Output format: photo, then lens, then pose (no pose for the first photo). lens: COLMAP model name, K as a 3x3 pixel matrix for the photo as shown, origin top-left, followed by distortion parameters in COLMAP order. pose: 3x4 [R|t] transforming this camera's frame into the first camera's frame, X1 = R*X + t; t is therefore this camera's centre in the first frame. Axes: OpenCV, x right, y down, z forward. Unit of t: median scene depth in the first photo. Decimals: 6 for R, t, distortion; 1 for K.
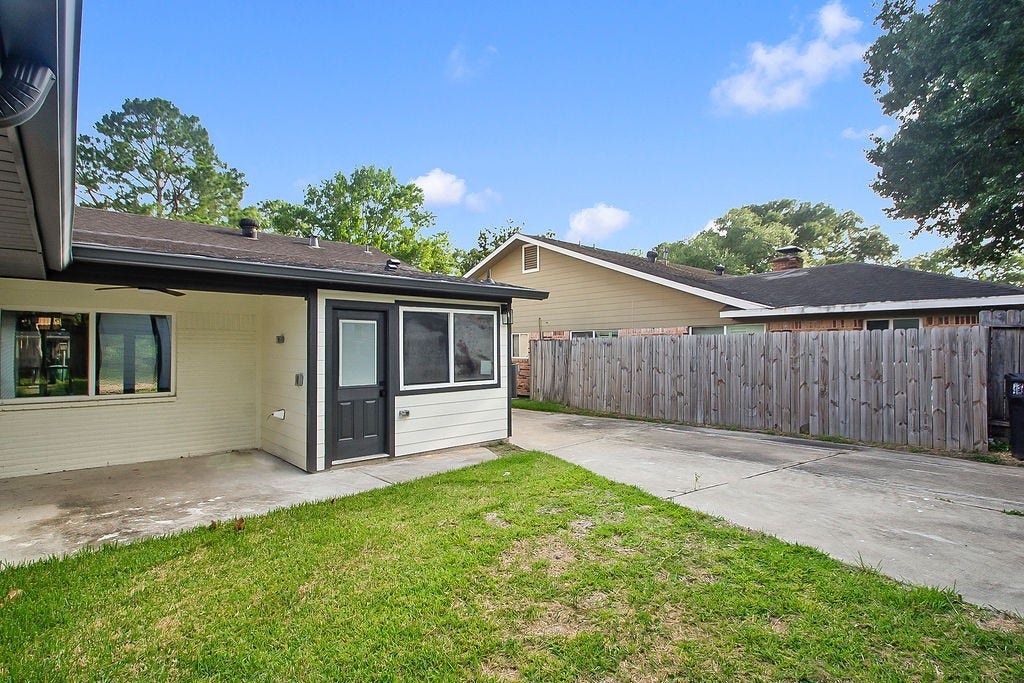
lens RADIAL K [[493.5, 0, 514.3], [0, 493.5, 346.2], [0, 0, 1]] dist [-0.000114, -0.007559]
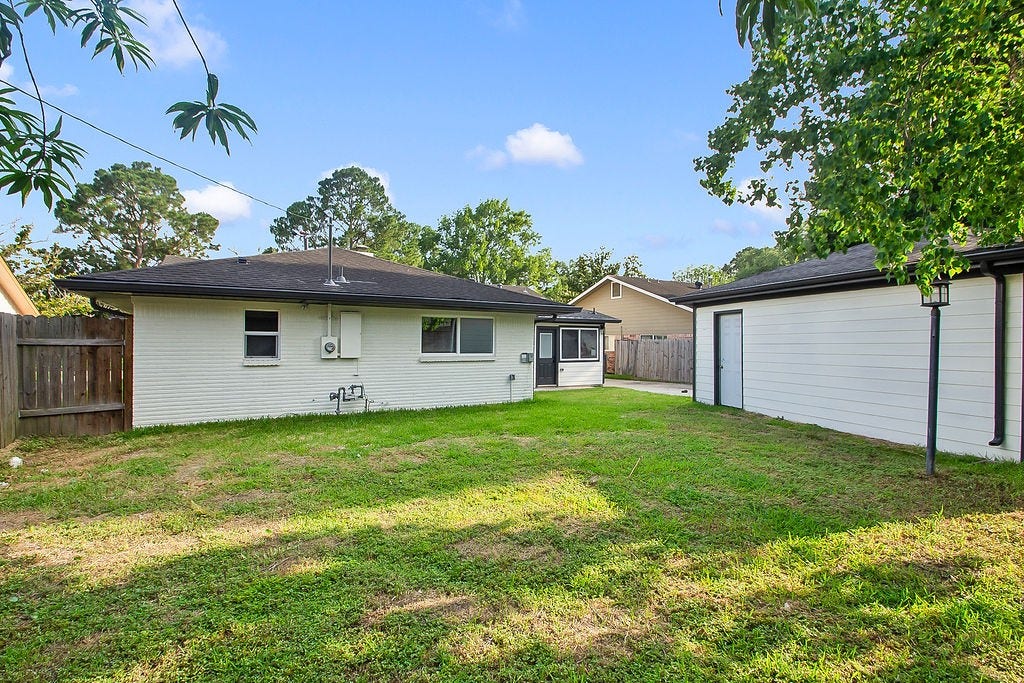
lens RADIAL K [[444.3, 0, 518.0], [0, 444.3, 347.1], [0, 0, 1]] dist [-0.001039, -0.000523]
pose [[0.981298, 0.011701, -0.192141, -0.003455], [-0.009748, 0.999891, 0.011109, -0.001865], [0.192250, -0.009028, 0.981304, -0.795853]]
